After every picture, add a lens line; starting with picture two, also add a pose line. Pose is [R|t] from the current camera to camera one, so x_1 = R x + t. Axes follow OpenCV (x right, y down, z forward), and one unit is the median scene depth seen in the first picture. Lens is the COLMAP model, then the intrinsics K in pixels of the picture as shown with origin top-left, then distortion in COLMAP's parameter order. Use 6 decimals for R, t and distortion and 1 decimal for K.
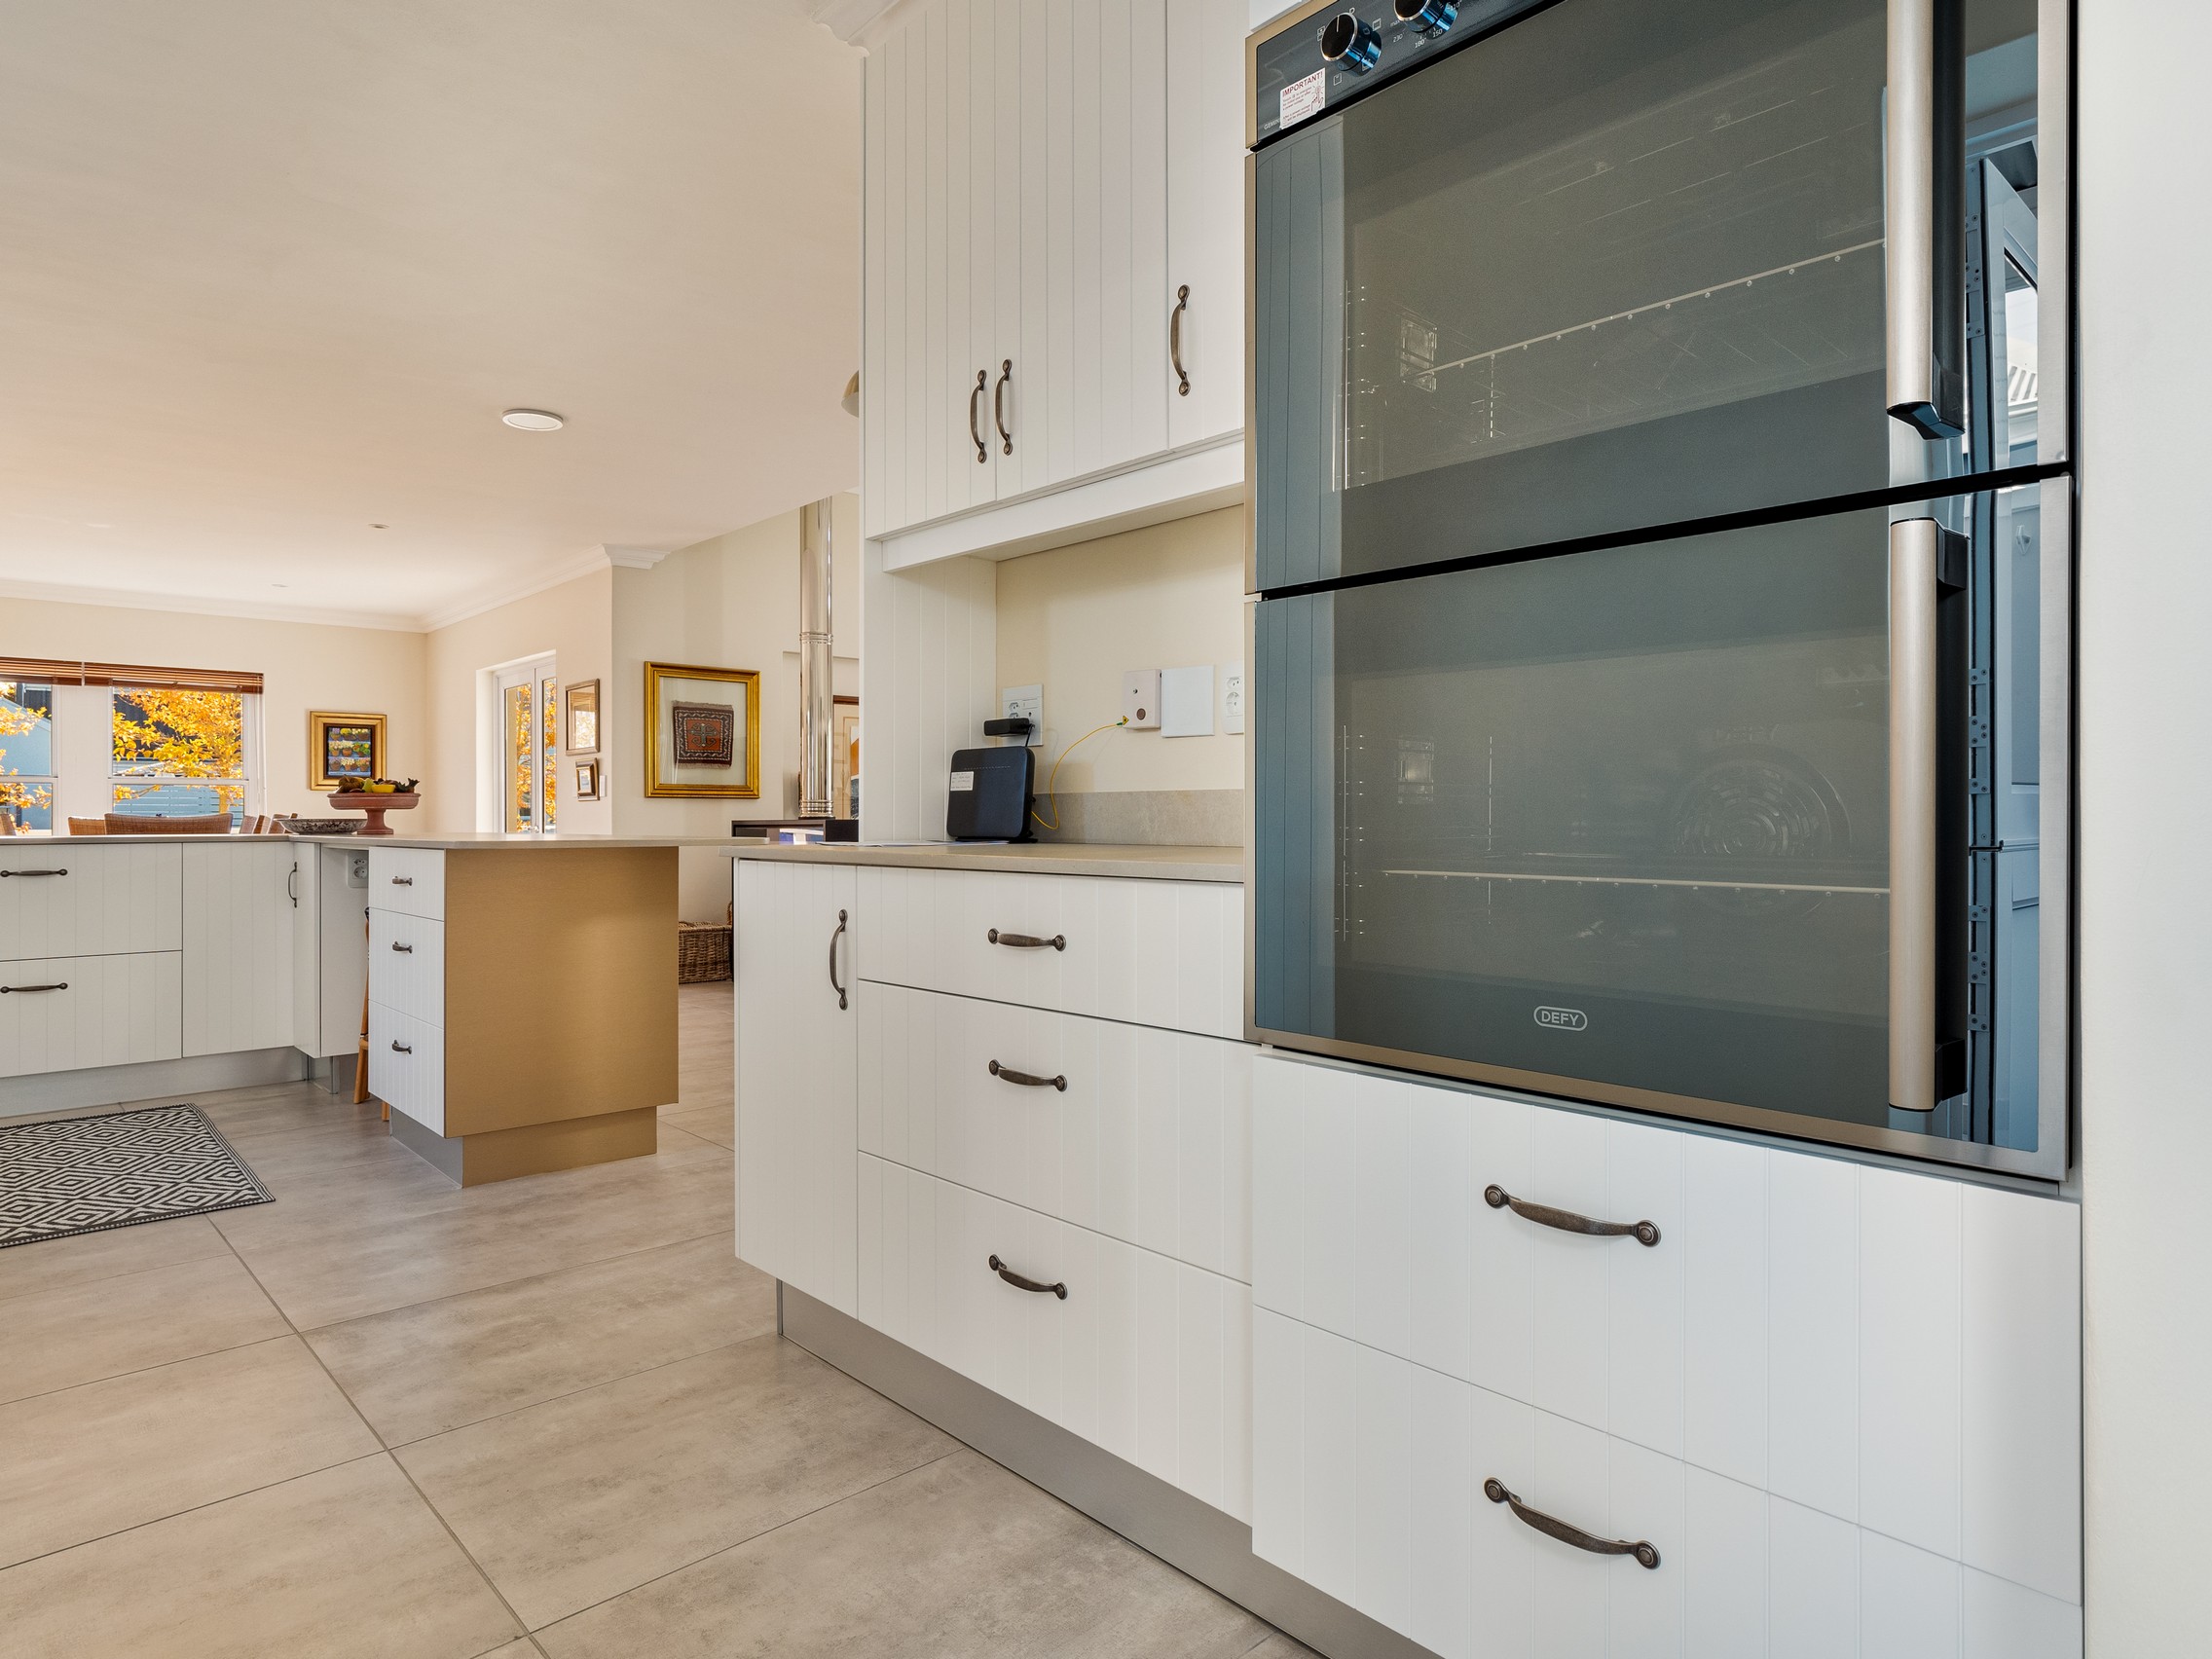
lens RADIAL K [[1281.0, 0, 1099.8], [0, 1281.0, 803.7], [0, 0, 1]] dist [0.006297, 0.004272]
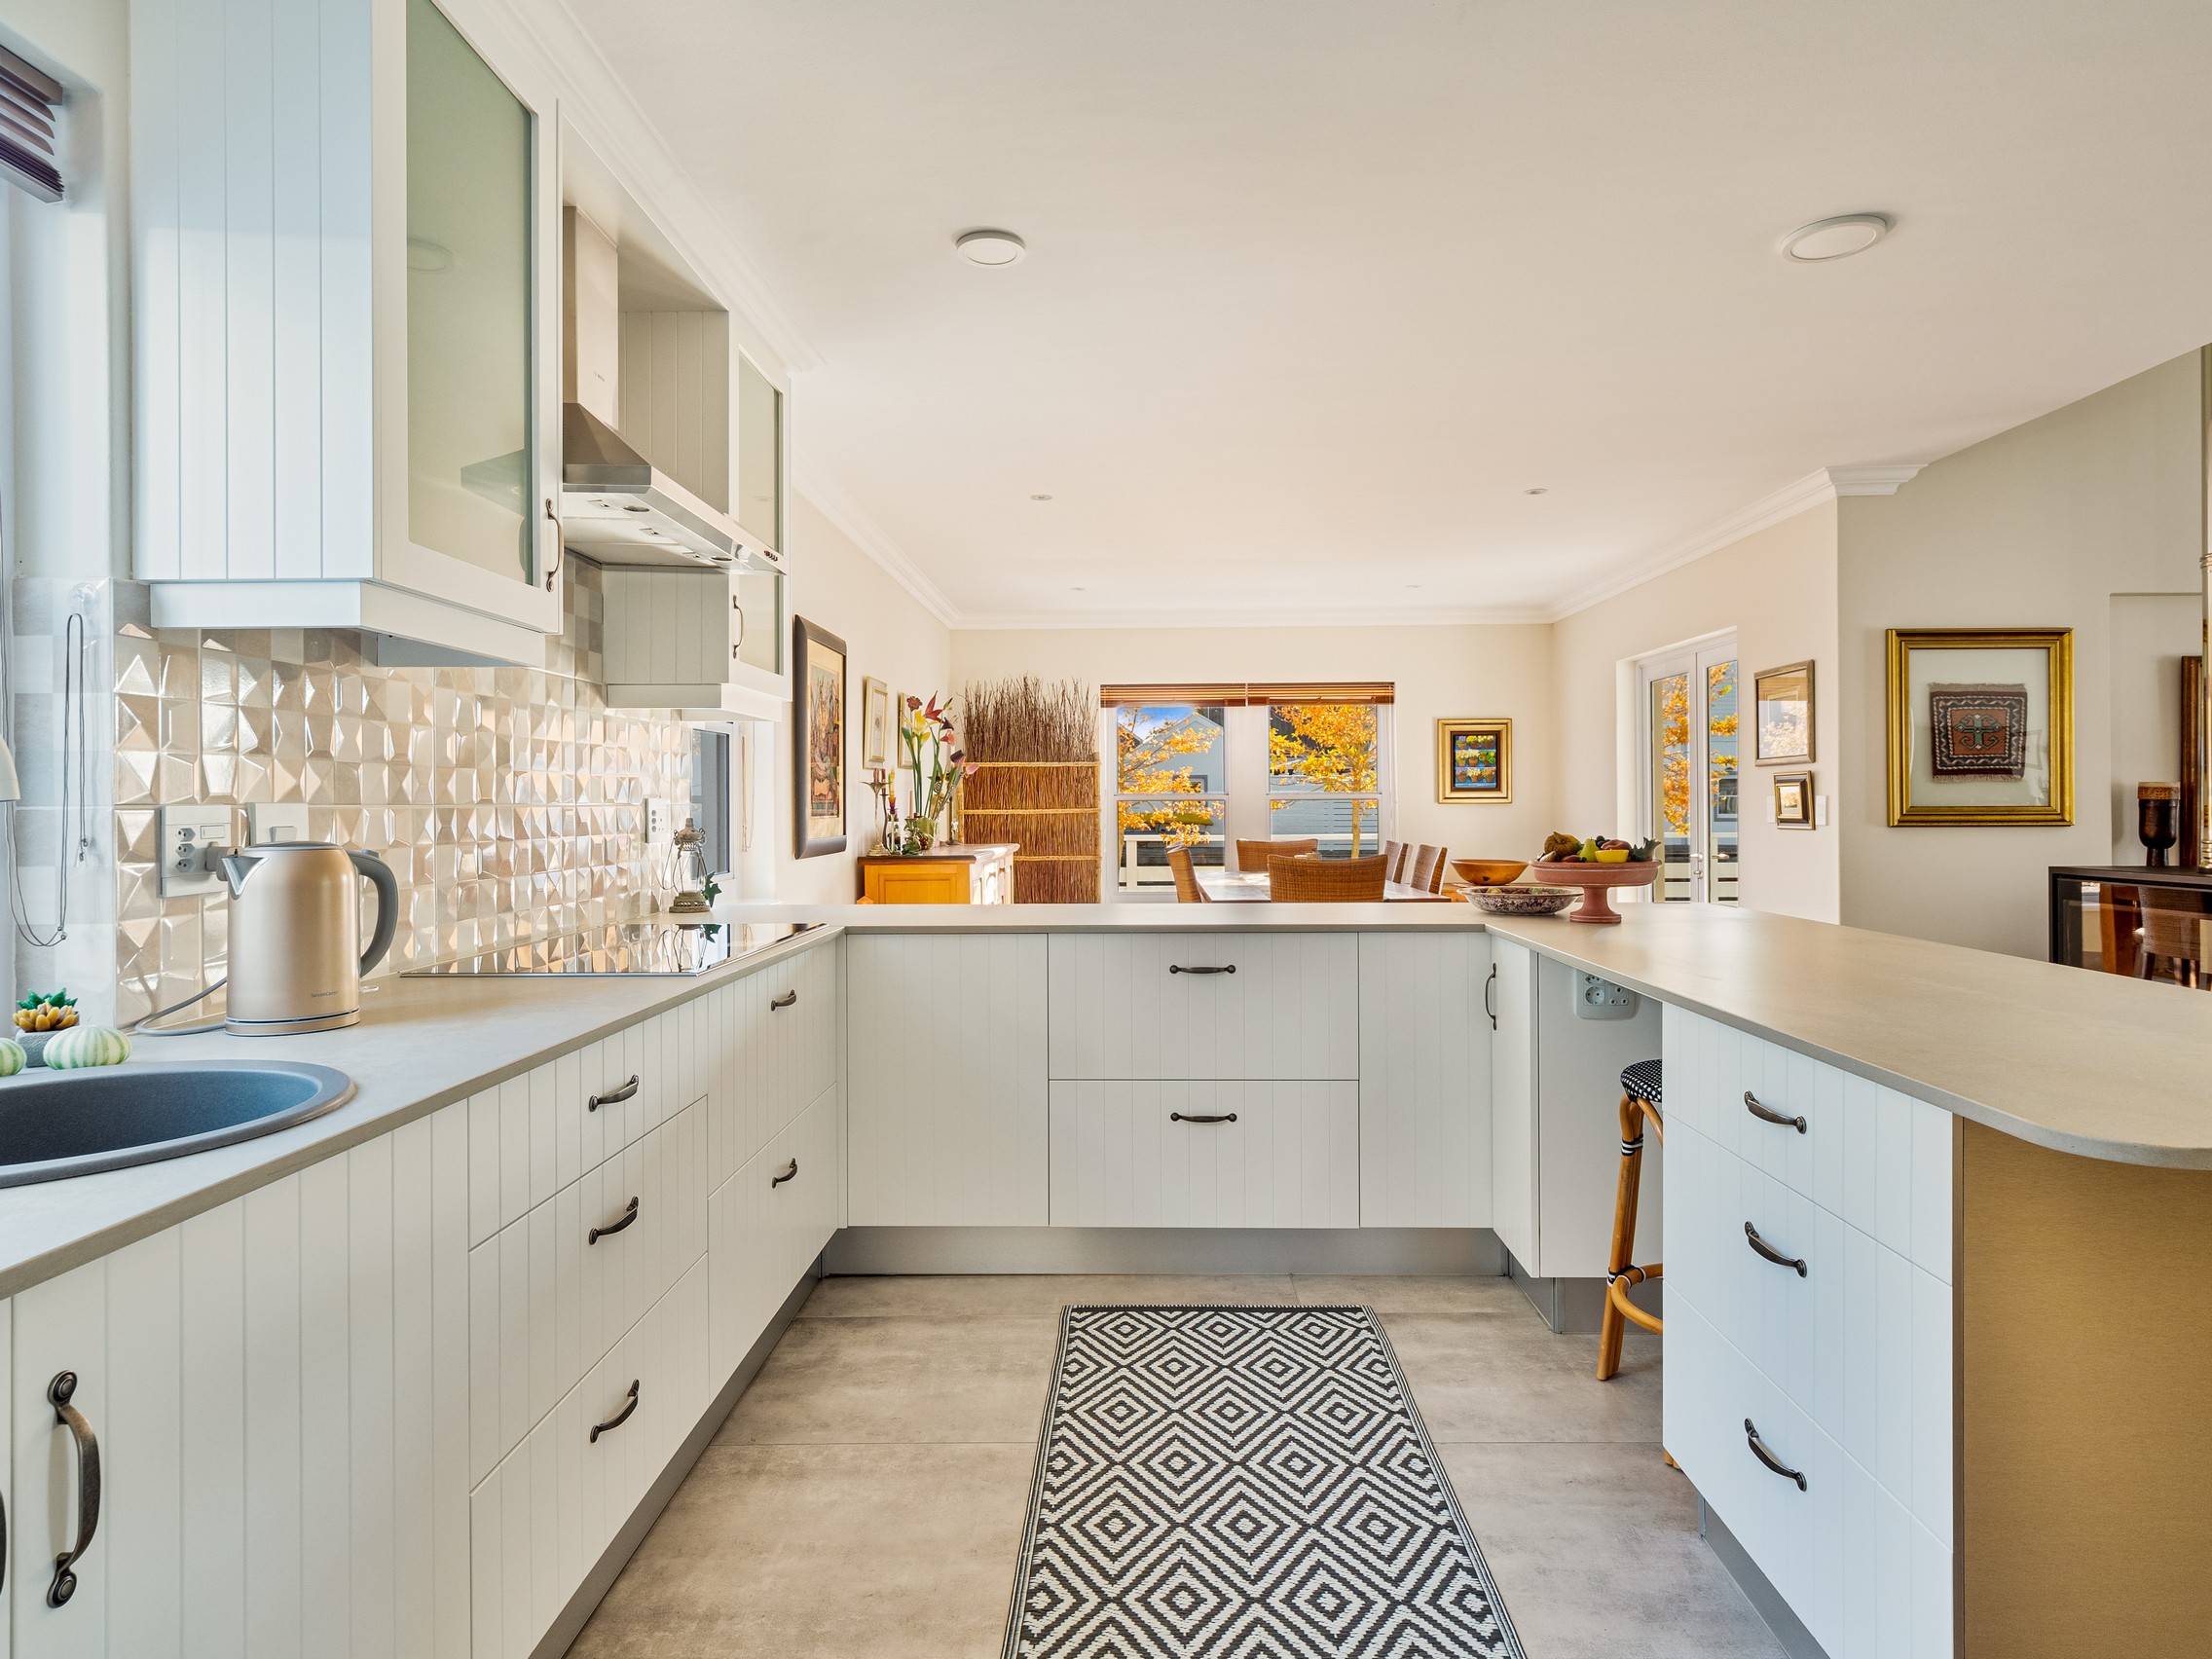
lens RADIAL K [[1281.0, 0, 1099.8], [0, 1281.0, 803.7], [0, 0, 1]] dist [0.006297, 0.004272]
pose [[0.709478, 0.001474, -0.704726, -0.153382], [0.008070, 0.999915, 0.010216, -0.025306], [0.704681, -0.012935, 0.709406, 0.192958]]
